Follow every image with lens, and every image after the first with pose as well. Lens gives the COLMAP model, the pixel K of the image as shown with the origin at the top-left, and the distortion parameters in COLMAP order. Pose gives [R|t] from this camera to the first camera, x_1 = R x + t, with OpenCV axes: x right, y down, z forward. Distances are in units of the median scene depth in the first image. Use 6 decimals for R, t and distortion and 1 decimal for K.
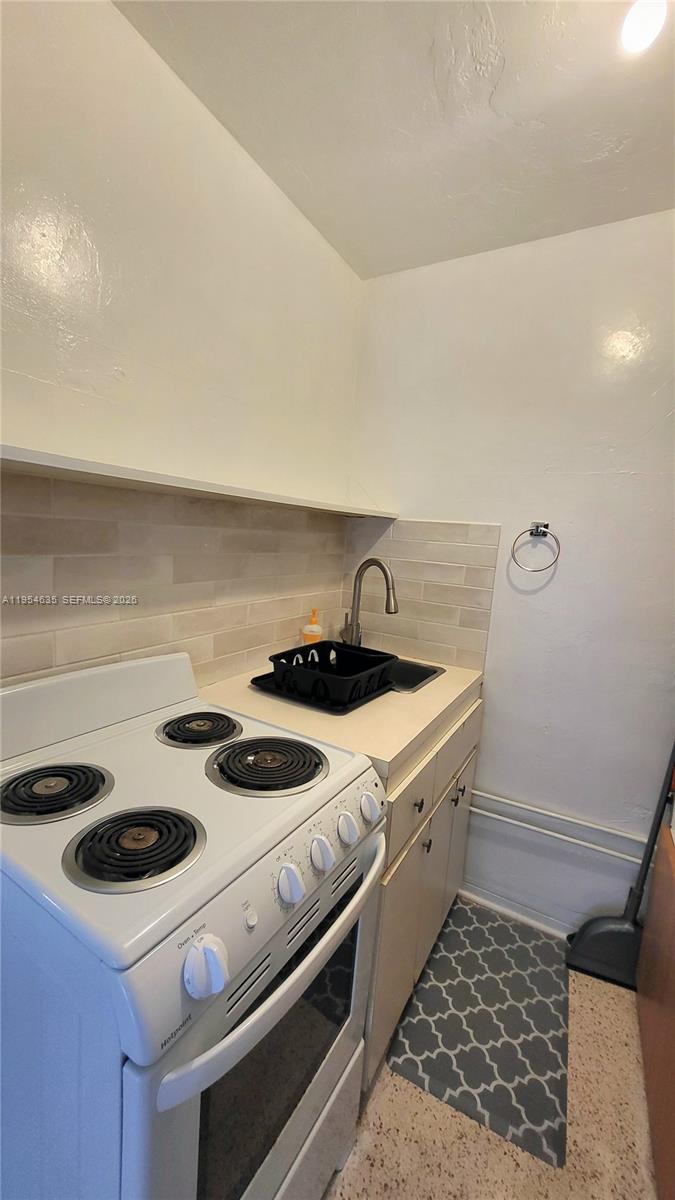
lens RADIAL K [[475.9, 0, 338.3], [0, 475.9, 601.1], [0, 0, 1]] dist [0.005152, 0.000023]
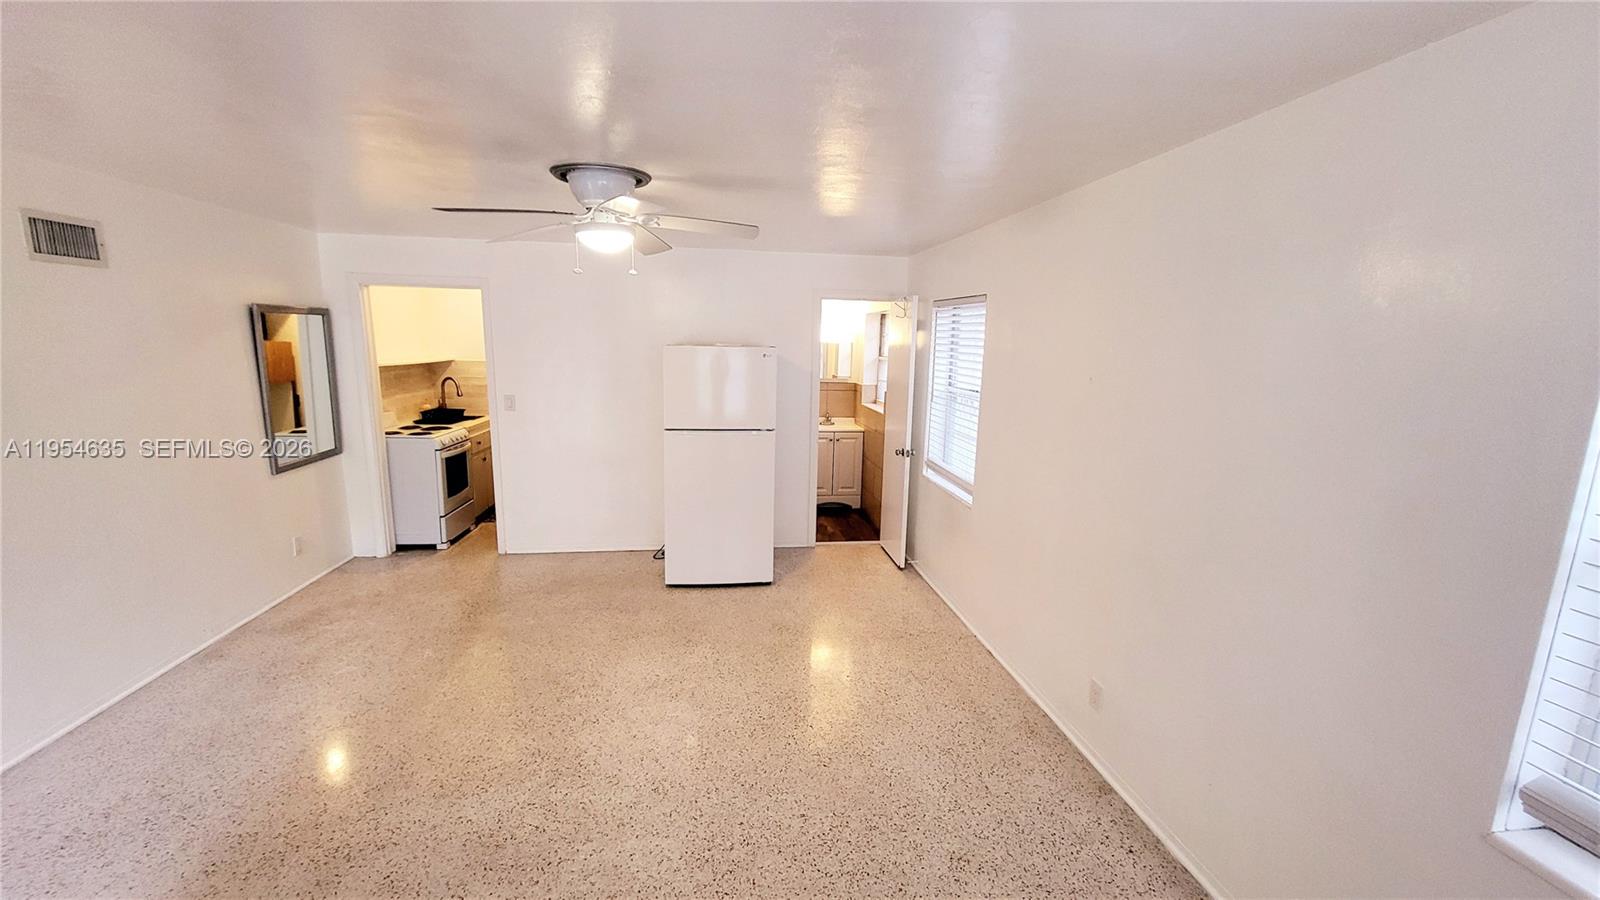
lens RADIAL K [[634.6, 0, 799.0], [0, 634.6, 453.9], [0, 0, 1]] dist [0.005152, 0.000023]
pose [[0.777397, -0.153673, 0.609950, -0.614355], [0.119179, 0.988118, 0.097053, 0.215840], [-0.617617, -0.002755, 0.786474, -2.884479]]
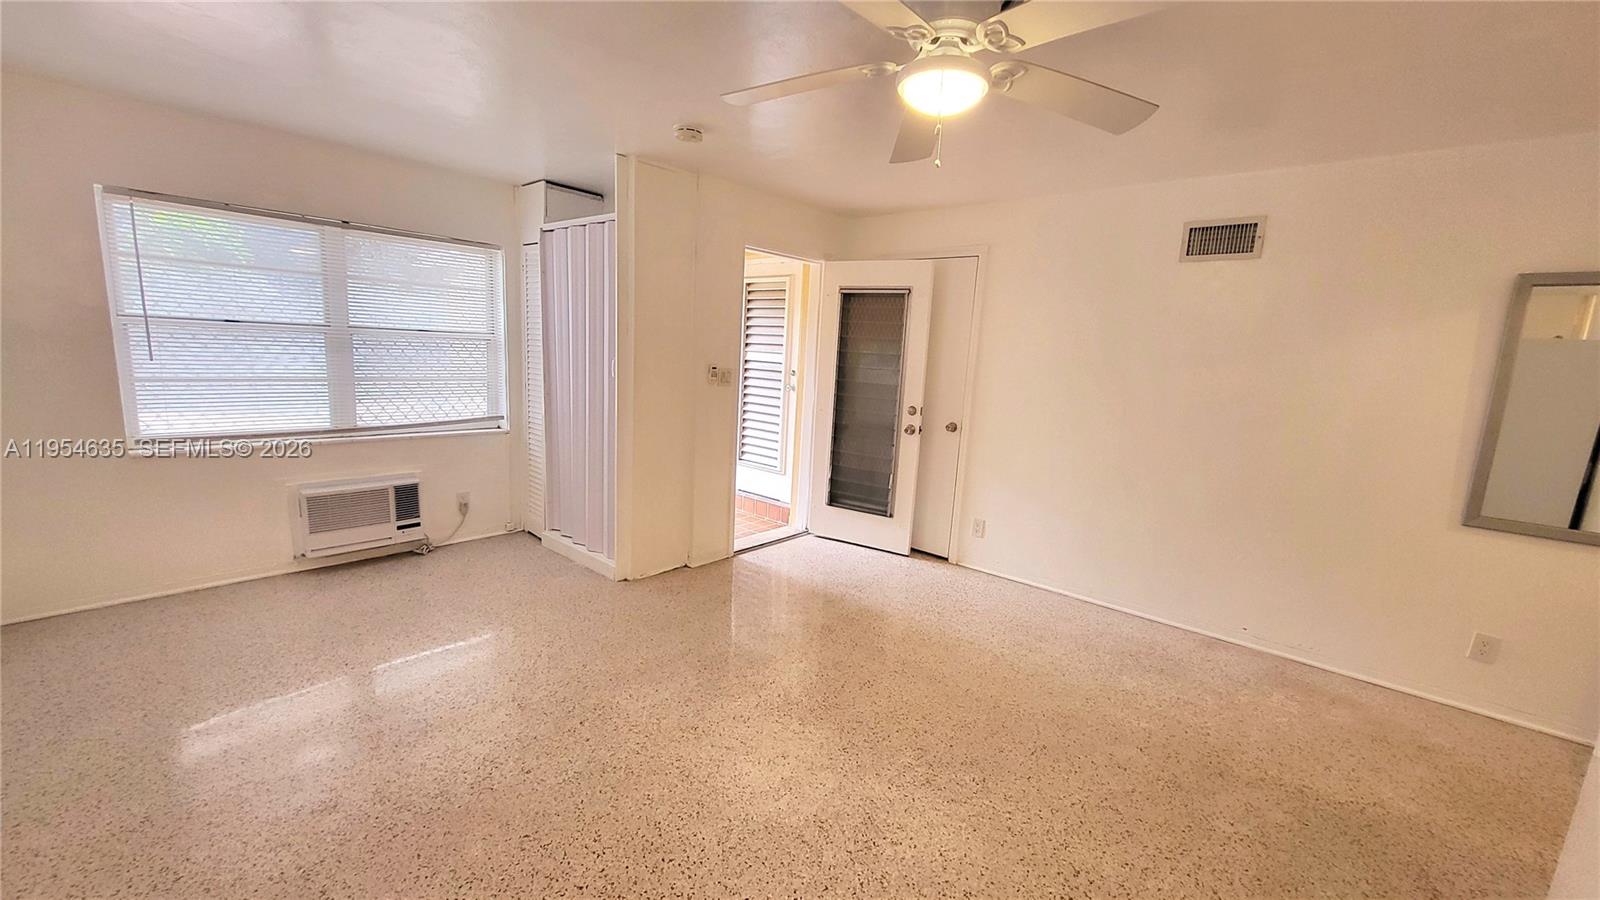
lens RADIAL K [[634.6, 0, 799.3], [0, 634.6, 457.1], [0, 0, 1]] dist [0.005152, 0.000023]
pose [[-0.176767, 0.103419, -0.978804, 1.089402], [-0.207617, 0.968170, 0.139790, 0.242836], [0.962106, 0.227927, -0.149669, -1.327547]]
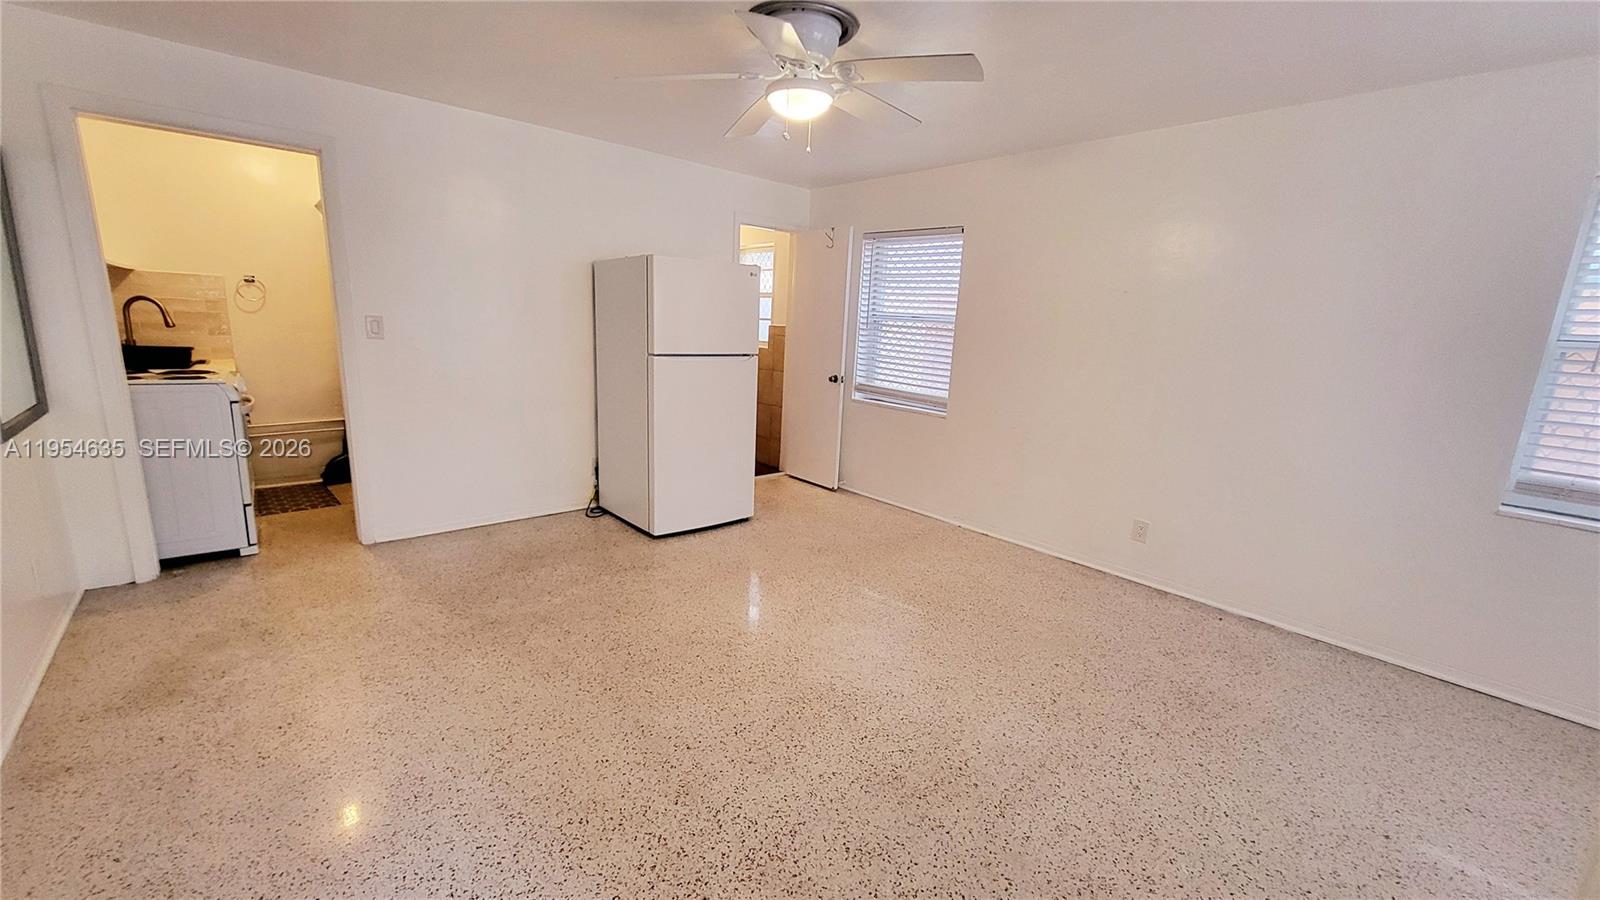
lens RADIAL K [[634.6, 0, 800.9], [0, 634.6, 450.1], [0, 0, 1]] dist [0.005152, 0.000023]
pose [[0.301895, -0.238780, 0.922953, -1.358171], [0.112858, 0.970269, 0.214106, 0.207664], [-0.946637, 0.039525, 0.319868, -1.788084]]
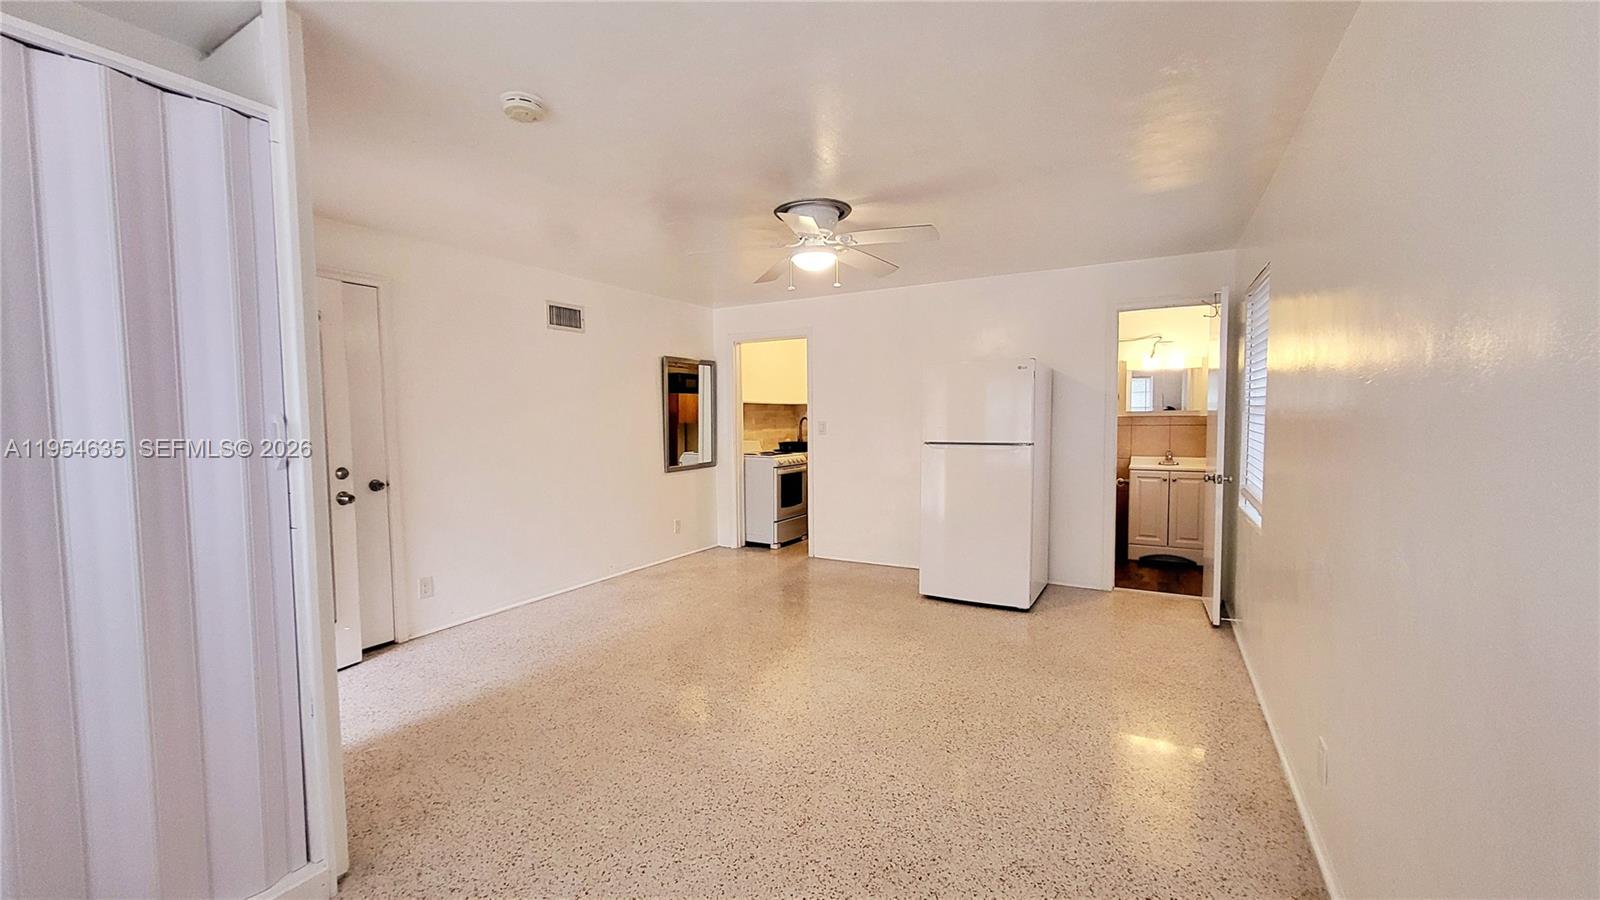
lens RADIAL K [[634.6, 0, 796.8], [0, 634.6, 453.9], [0, 0, 1]] dist [0.005152, 0.000023]
pose [[0.997159, -0.071511, 0.023655, -0.100462], [0.073364, 0.993242, -0.089935, 0.531145], [-0.017063, 0.091415, 0.995667, -3.208520]]
